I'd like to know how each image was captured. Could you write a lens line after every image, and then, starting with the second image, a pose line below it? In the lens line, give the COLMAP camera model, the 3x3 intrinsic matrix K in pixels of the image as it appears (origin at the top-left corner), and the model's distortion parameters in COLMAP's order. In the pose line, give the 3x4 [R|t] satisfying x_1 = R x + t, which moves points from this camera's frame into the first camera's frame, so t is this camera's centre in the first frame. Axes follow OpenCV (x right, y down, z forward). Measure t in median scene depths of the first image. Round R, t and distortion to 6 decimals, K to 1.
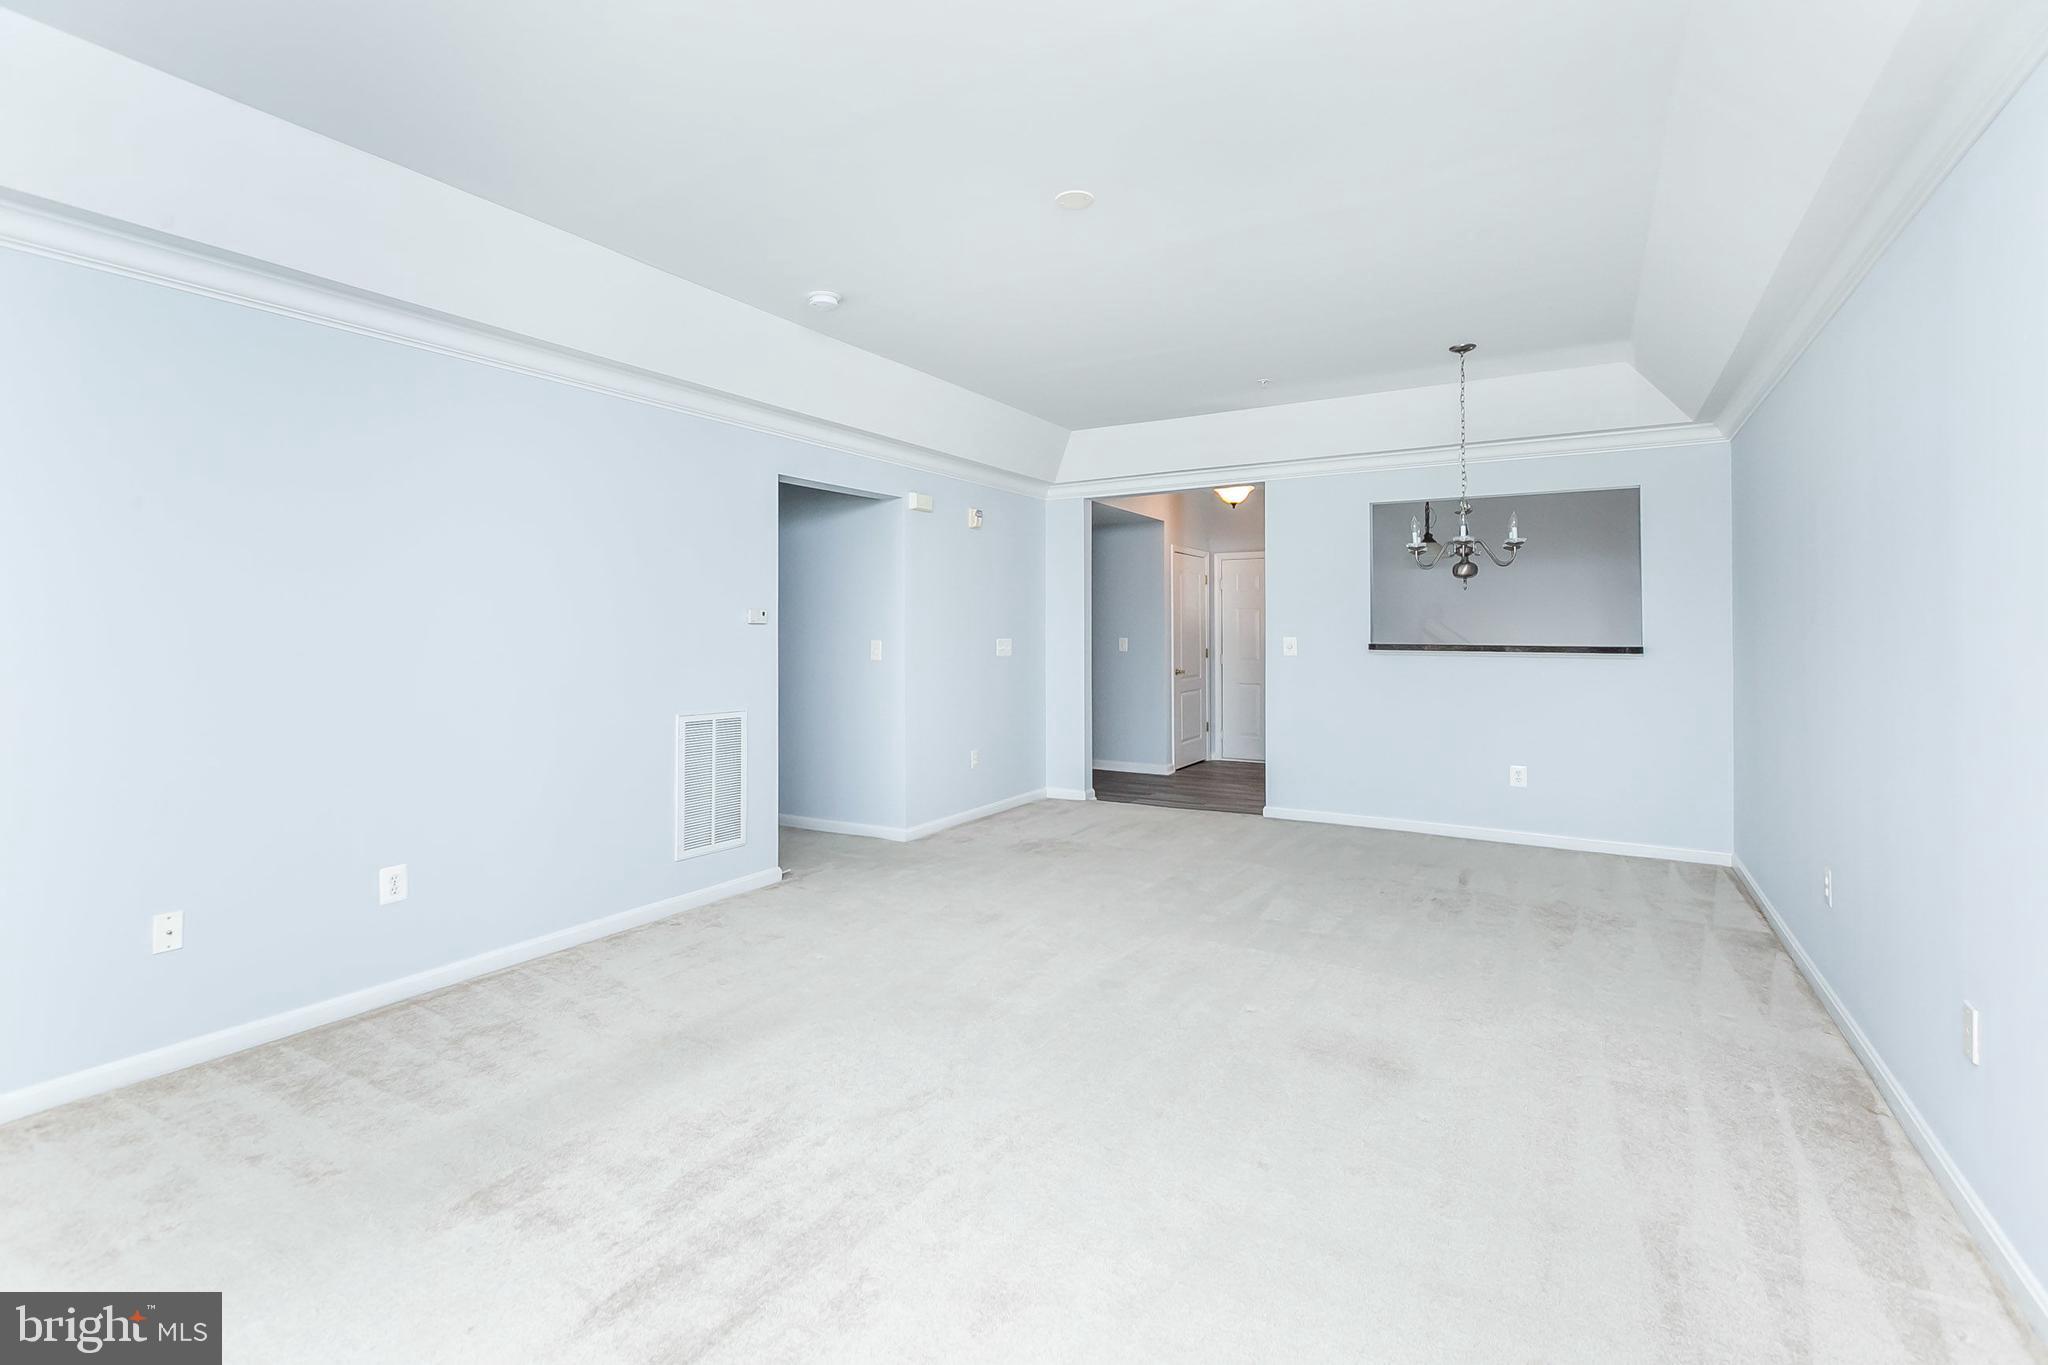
lens RADIAL K [[936.7, 0, 1018.9], [0, 936.7, 616.6], [0, 0, 1]] dist [0.032081, 0.000002]
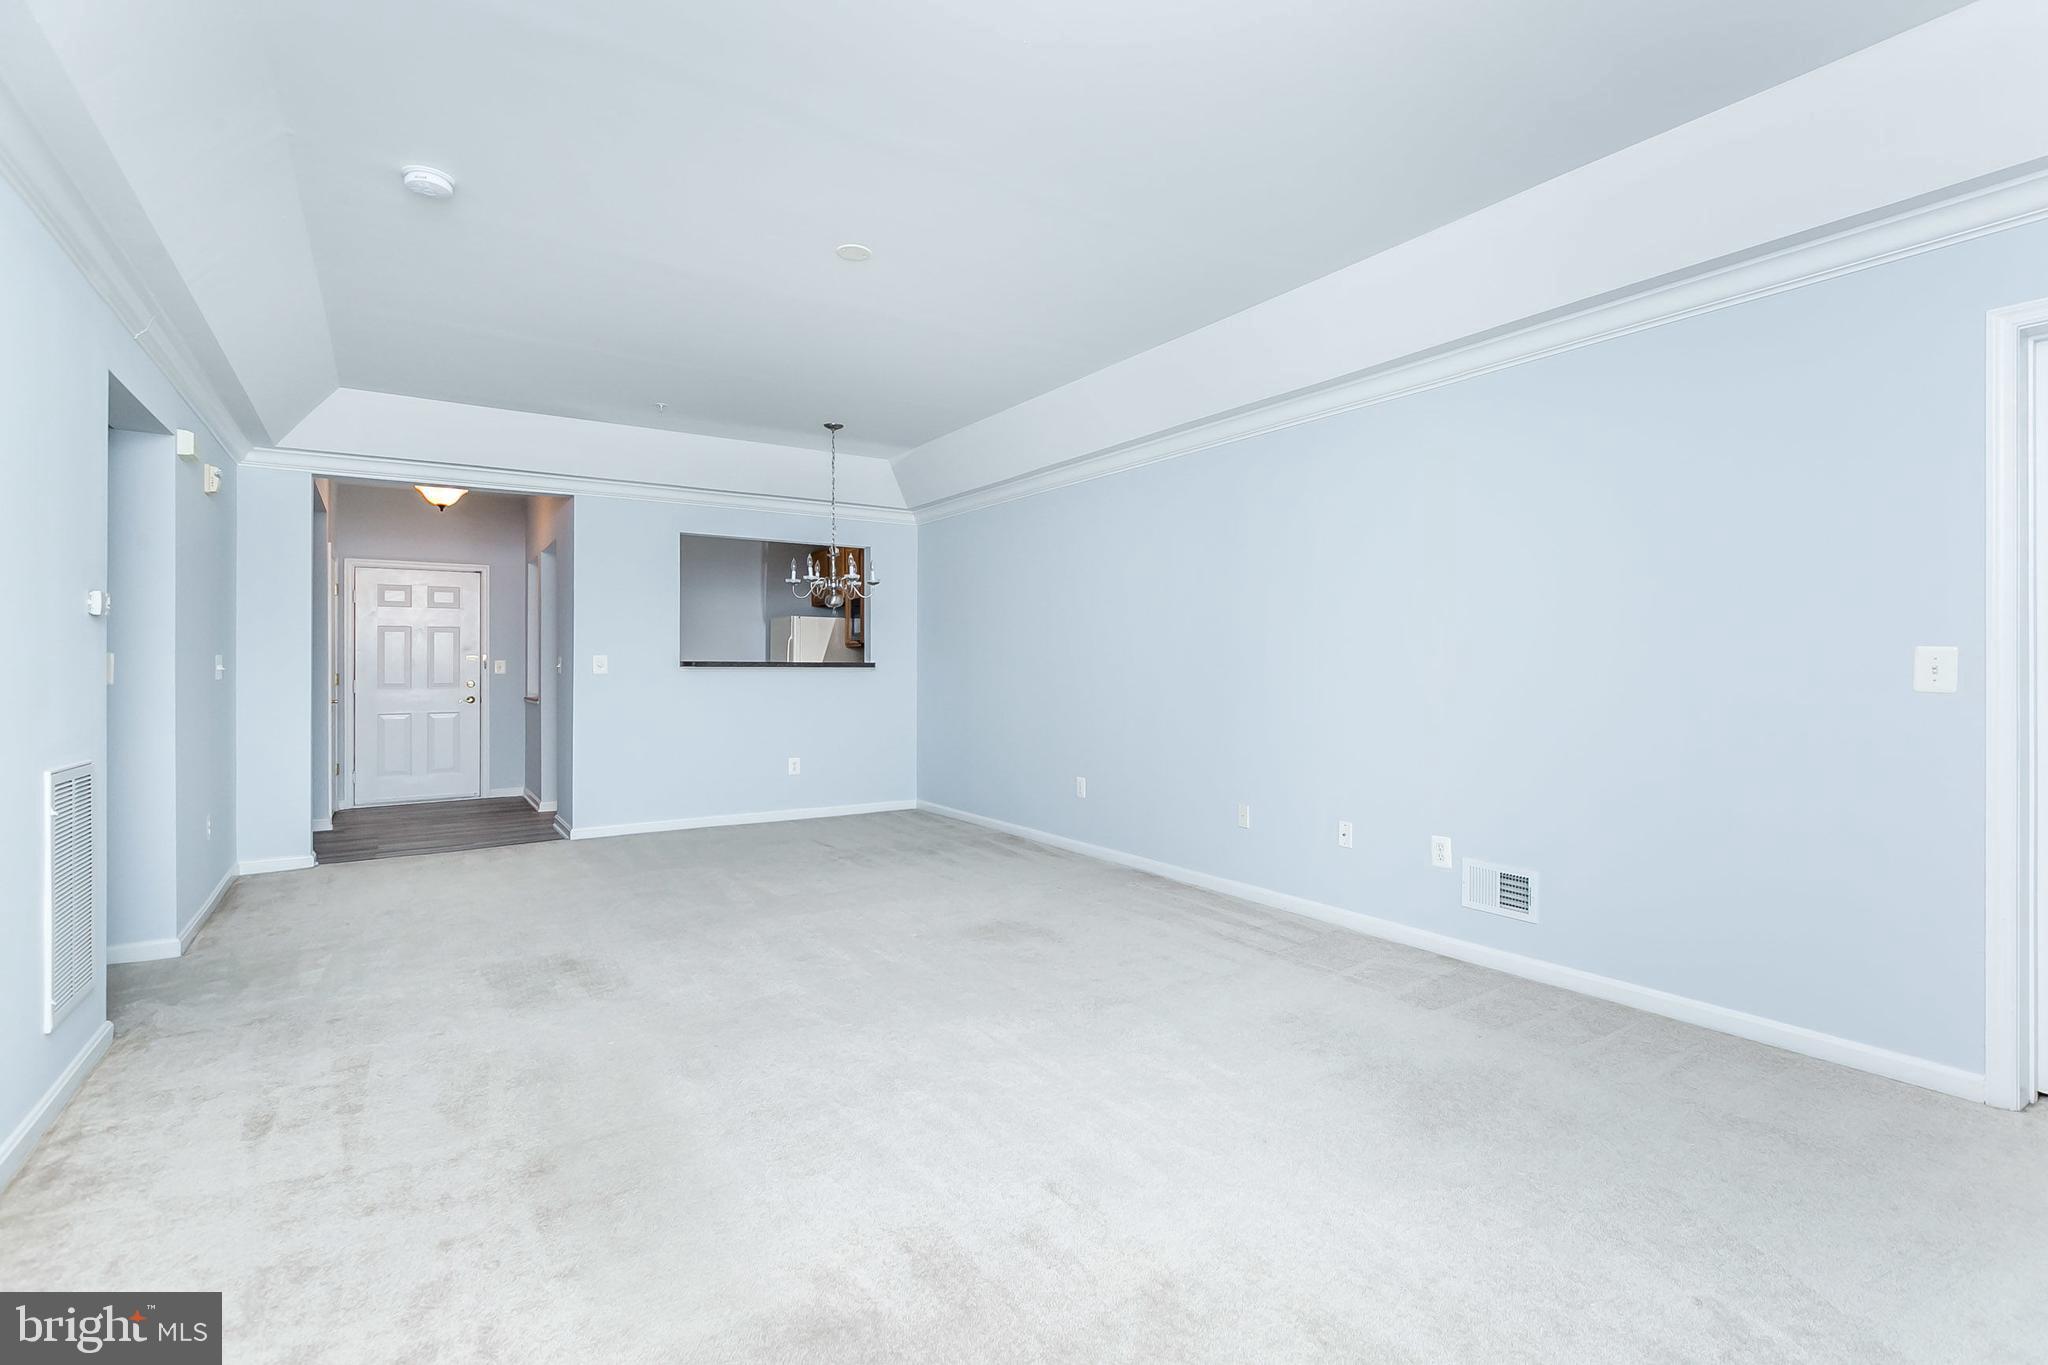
lens RADIAL K [[940.1, 0, 1022.9], [0, 940.1, 648.2], [0, 0, 1]] dist [0.003294, 0.000286]
pose [[0.449164, 0.016528, 0.893297, -0.440171], [-0.015402, 0.999824, -0.010755, 0.019759], [-0.893317, -0.008928, 0.449339, 0.163414]]
